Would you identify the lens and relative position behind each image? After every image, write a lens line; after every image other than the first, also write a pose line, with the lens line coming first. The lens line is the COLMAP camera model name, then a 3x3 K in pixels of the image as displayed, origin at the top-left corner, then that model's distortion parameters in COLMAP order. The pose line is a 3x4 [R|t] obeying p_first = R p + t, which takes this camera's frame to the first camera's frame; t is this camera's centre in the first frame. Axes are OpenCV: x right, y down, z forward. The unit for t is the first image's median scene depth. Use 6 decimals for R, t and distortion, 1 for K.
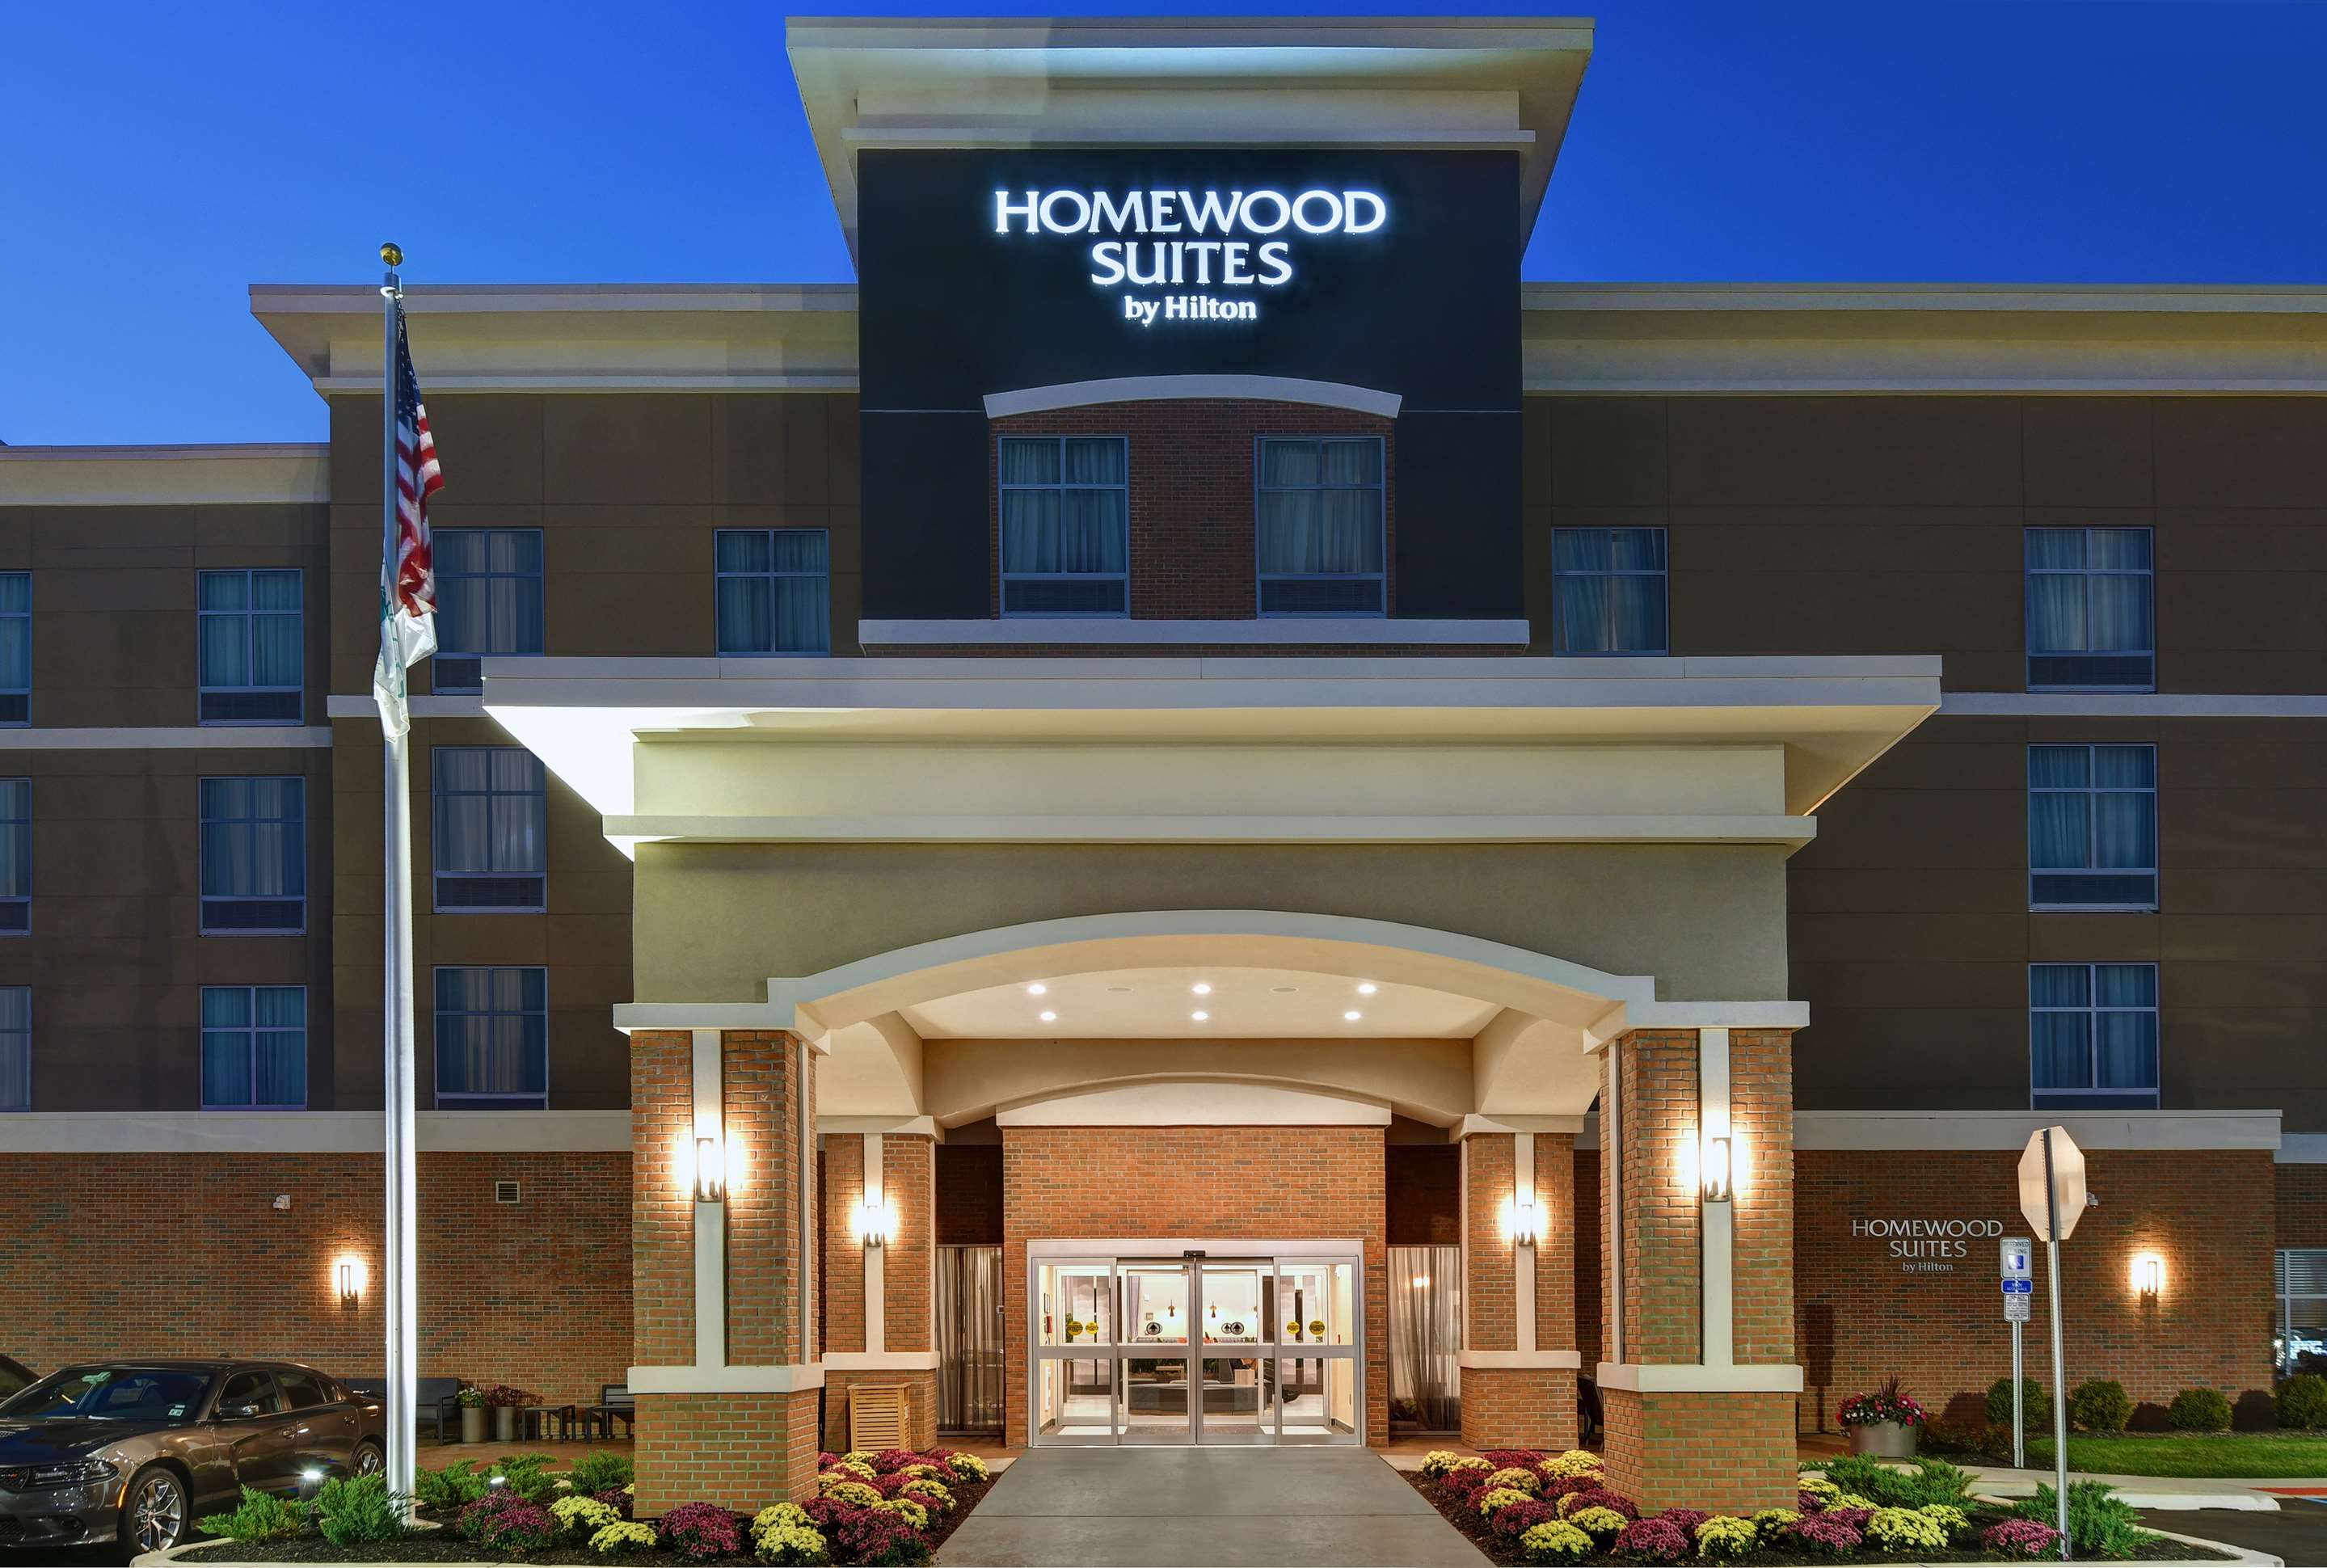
lens RADIAL K [[1726.7, 0, 1165.8], [0, 1726.7, 759.3], [0, 0, 1]] dist [0.007217, -0.006644]
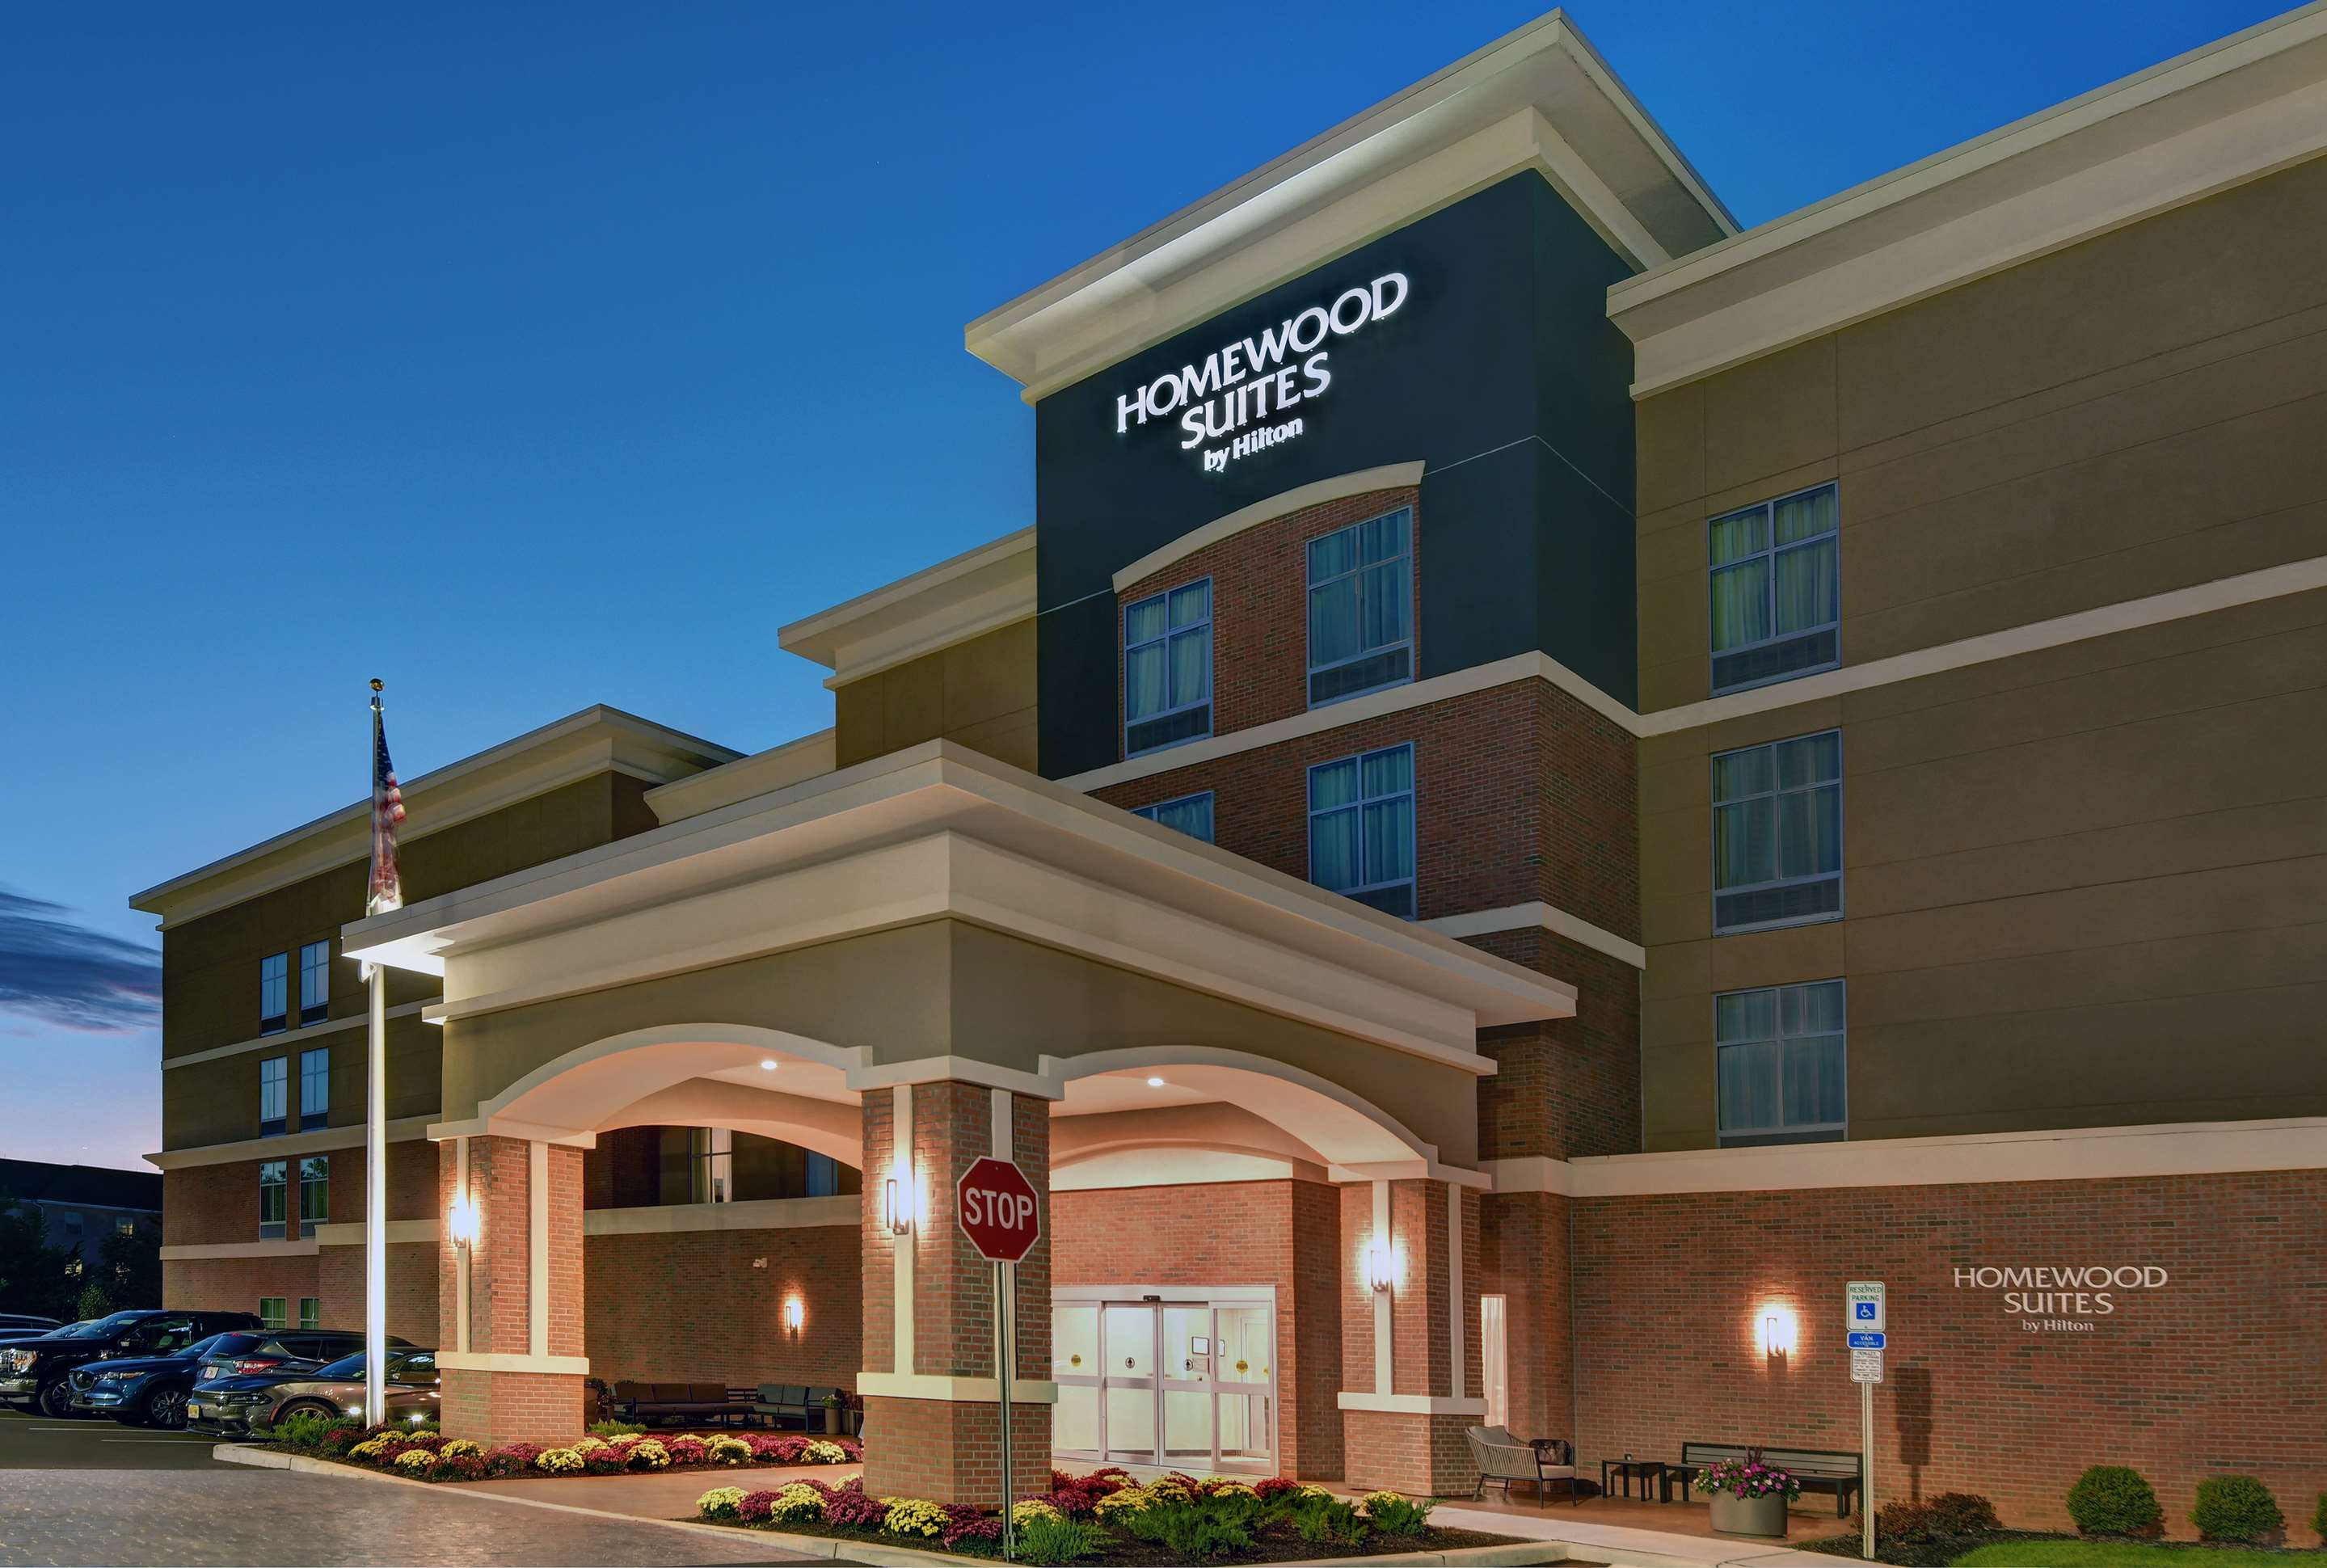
lens RADIAL K [[1691.2, 0, 1165.5], [0, 1691.2, 807.5], [0, 0, 1]] dist [0.008014, -0.003661]
pose [[0.743159, -0.183252, -0.643533, 0.626353], [0.167324, 0.982106, -0.086435, 0.051537], [0.647856, -0.043443, 0.760523, 0.132531]]
